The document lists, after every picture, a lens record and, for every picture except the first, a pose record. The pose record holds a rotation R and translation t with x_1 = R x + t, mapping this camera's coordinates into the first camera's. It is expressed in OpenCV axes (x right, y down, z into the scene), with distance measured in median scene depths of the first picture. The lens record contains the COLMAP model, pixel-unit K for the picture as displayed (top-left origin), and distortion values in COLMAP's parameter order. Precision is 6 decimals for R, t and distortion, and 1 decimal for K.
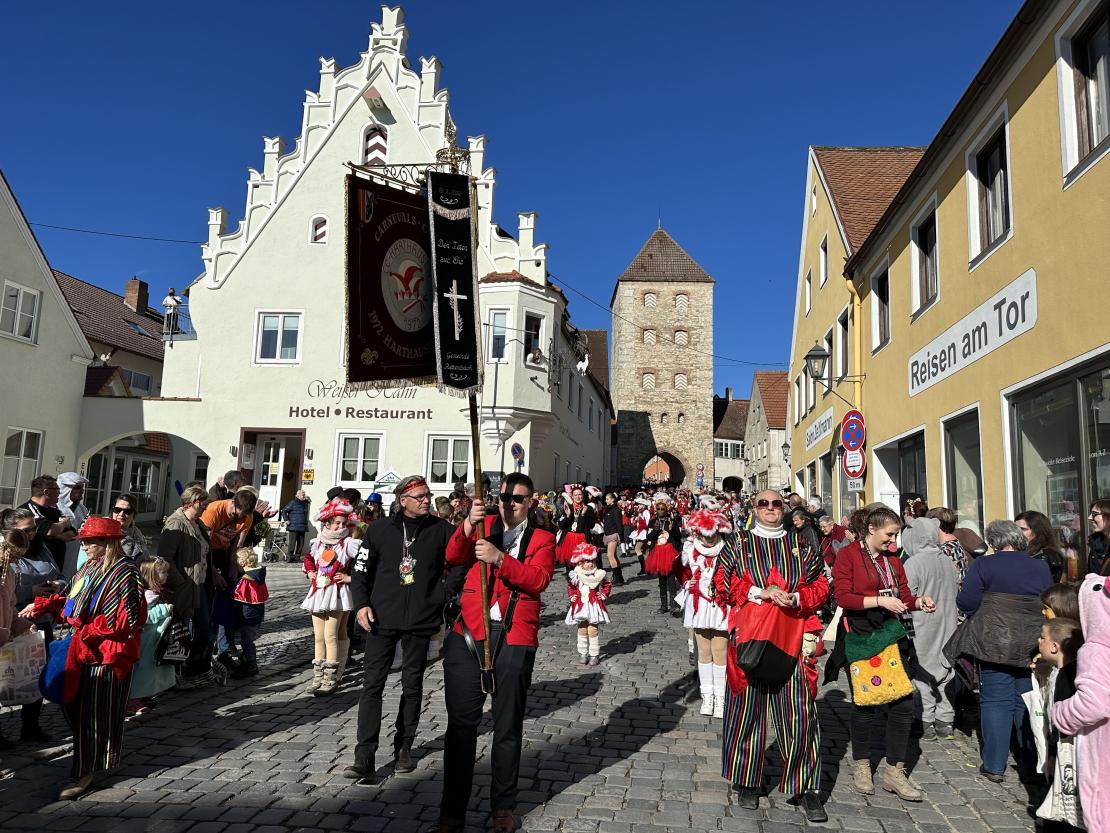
lens RADIAL K [[761.2, 0, 556.5], [0, 761.2, 421.1], [0, 0, 1]] dist [0.160732, -0.301126]
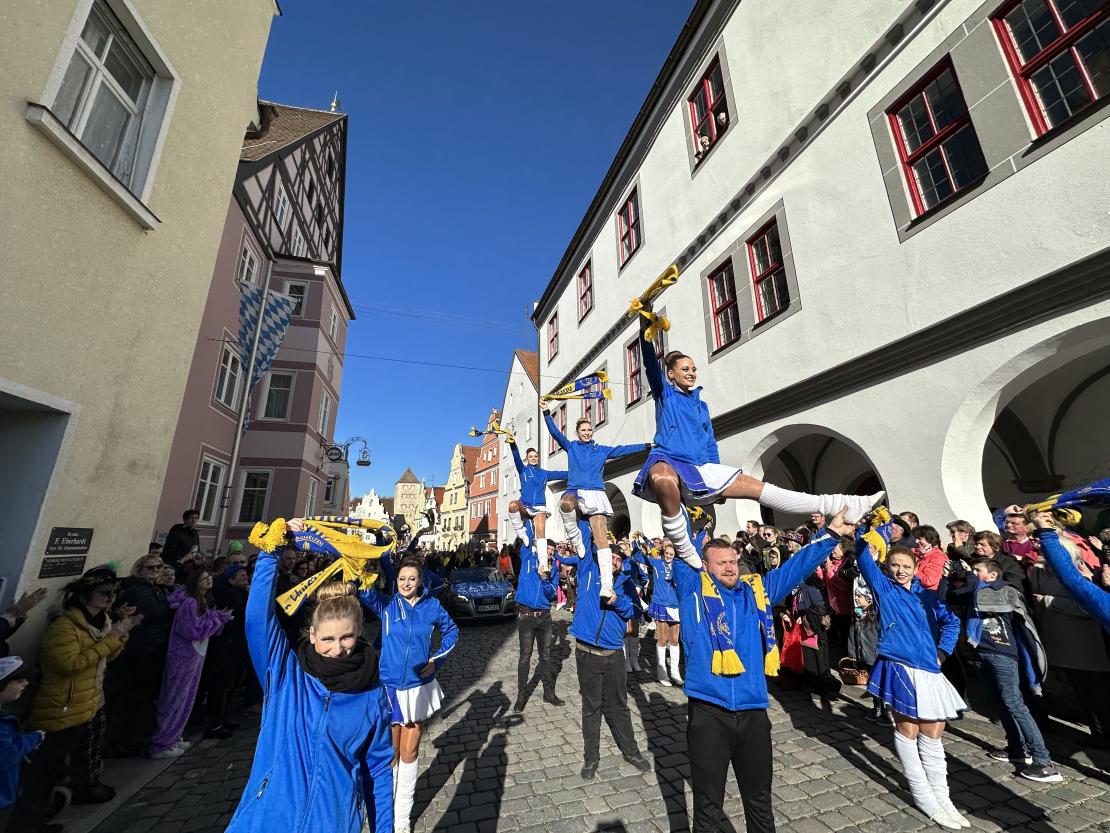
lens RADIAL K [[438.5, 0, 555.0], [0, 438.5, 416.5], [0, 0, 1]] dist [0.000135, -0.000005]
pose [[0.909851, 0.068915, 0.409173, -0.471621], [-0.014608, 0.990820, -0.134397, -0.758977], [-0.414679, 0.116304, 0.902505, -5.206158]]
